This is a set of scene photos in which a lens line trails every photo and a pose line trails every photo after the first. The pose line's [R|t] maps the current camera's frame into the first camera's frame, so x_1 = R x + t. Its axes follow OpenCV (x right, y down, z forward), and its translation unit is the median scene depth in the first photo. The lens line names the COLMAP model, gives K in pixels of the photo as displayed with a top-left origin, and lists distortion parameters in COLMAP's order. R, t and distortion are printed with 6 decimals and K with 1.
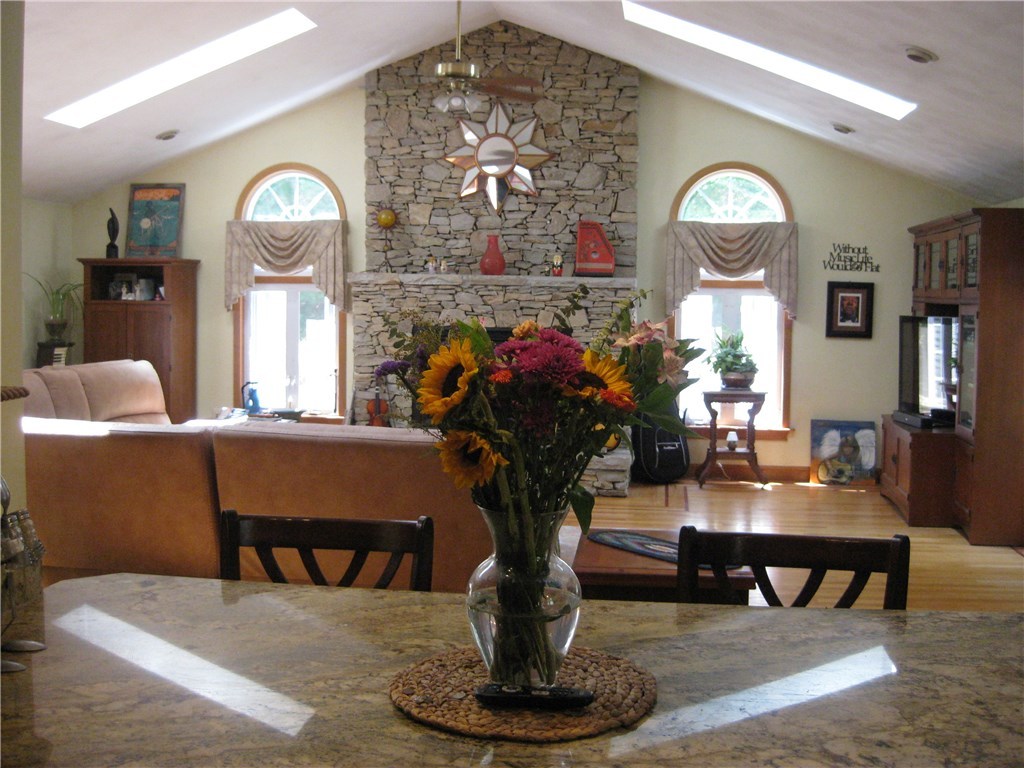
lens RADIAL K [[1123.6, 0, 516.8], [0, 1123.6, 368.5], [0, 0, 1]] dist [-0.181679, 0.141373]
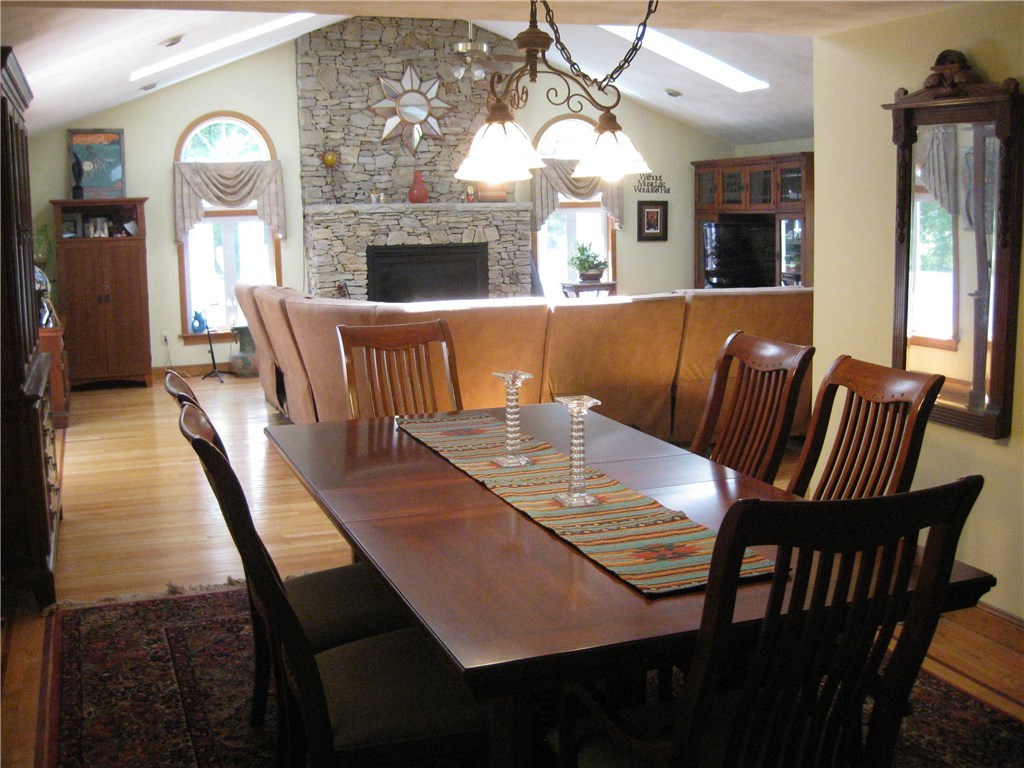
lens RADIAL K [[1123.6, 0, 516.8], [0, 1123.6, 368.5], [0, 0, 1]] dist [-0.181679, 0.141373]
pose [[0.873755, -0.096706, 0.476655, -0.535273], [0.064795, 0.994442, 0.082983, 0.004114], [-0.482031, -0.041622, 0.875165, -0.156235]]
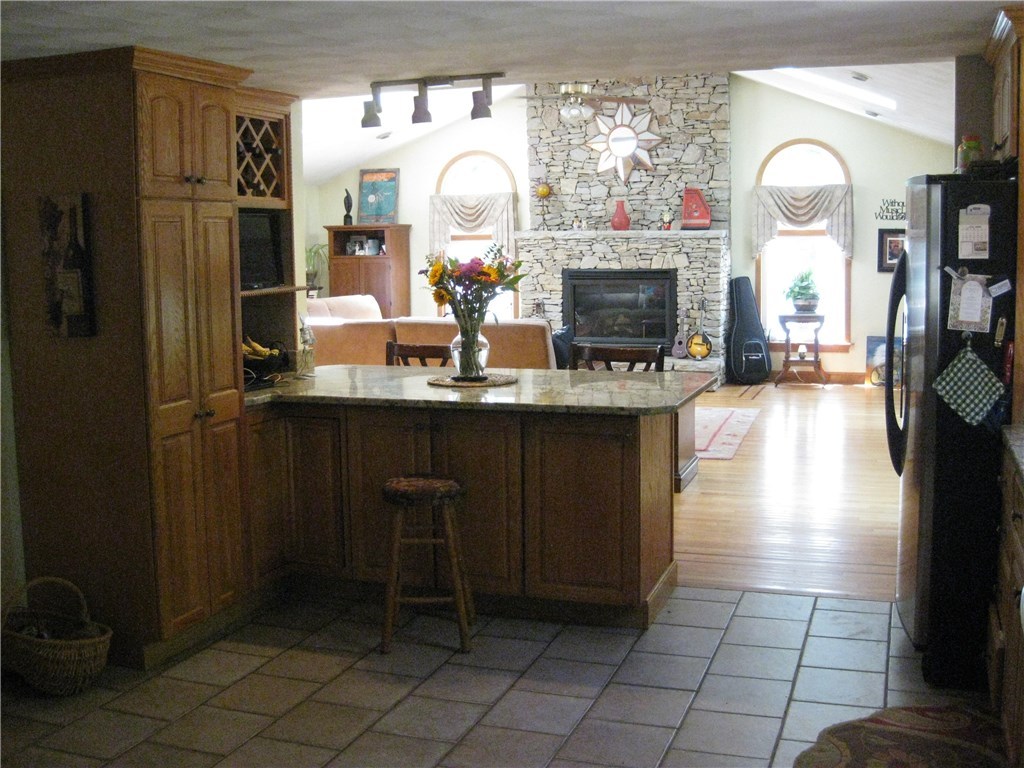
lens RADIAL K [[1123.6, 0, 516.8], [0, 1123.6, 368.5], [0, 0, 1]] dist [-0.181679, 0.141373]
pose [[0.977457, -0.004137, -0.211093, 0.138503], [0.013385, 0.999011, 0.042398, 0.023773], [0.210708, -0.044268, 0.976546, -0.344788]]
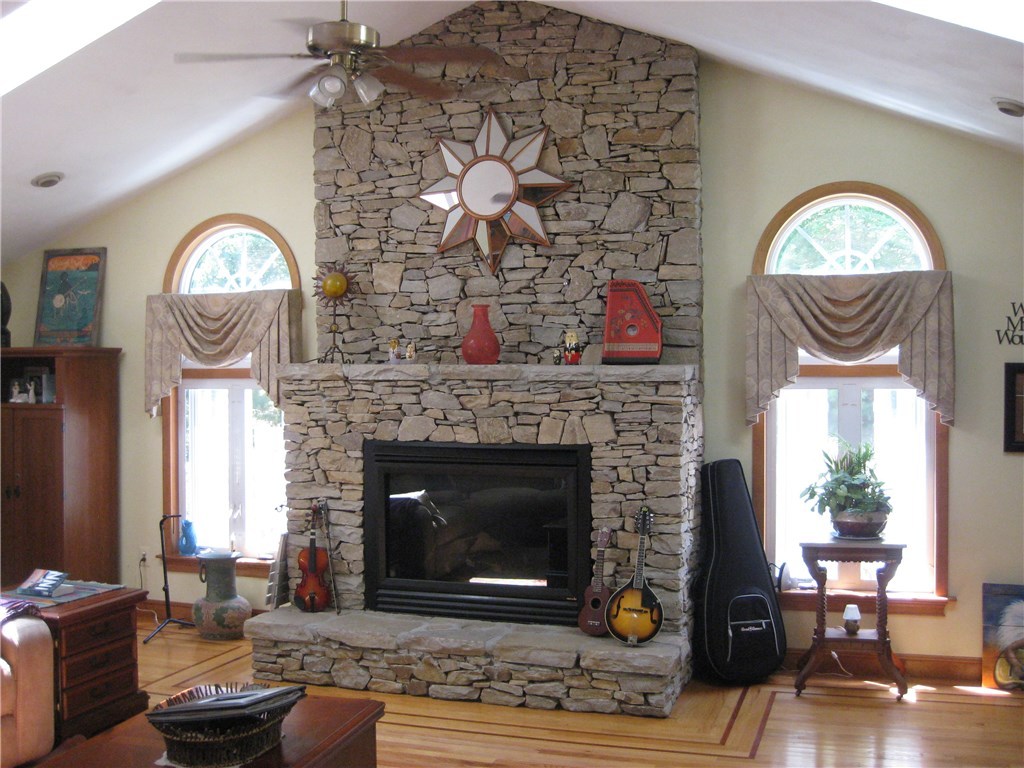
lens RADIAL K [[1123.6, 0, 516.8], [0, 1123.6, 368.5], [0, 0, 1]] dist [-0.181679, 0.141373]
pose [[0.982795, -0.016541, -0.183957, 0.121788], [0.003383, 0.997427, -0.071615, -0.032157], [0.184668, 0.069760, 0.980322, 0.342111]]
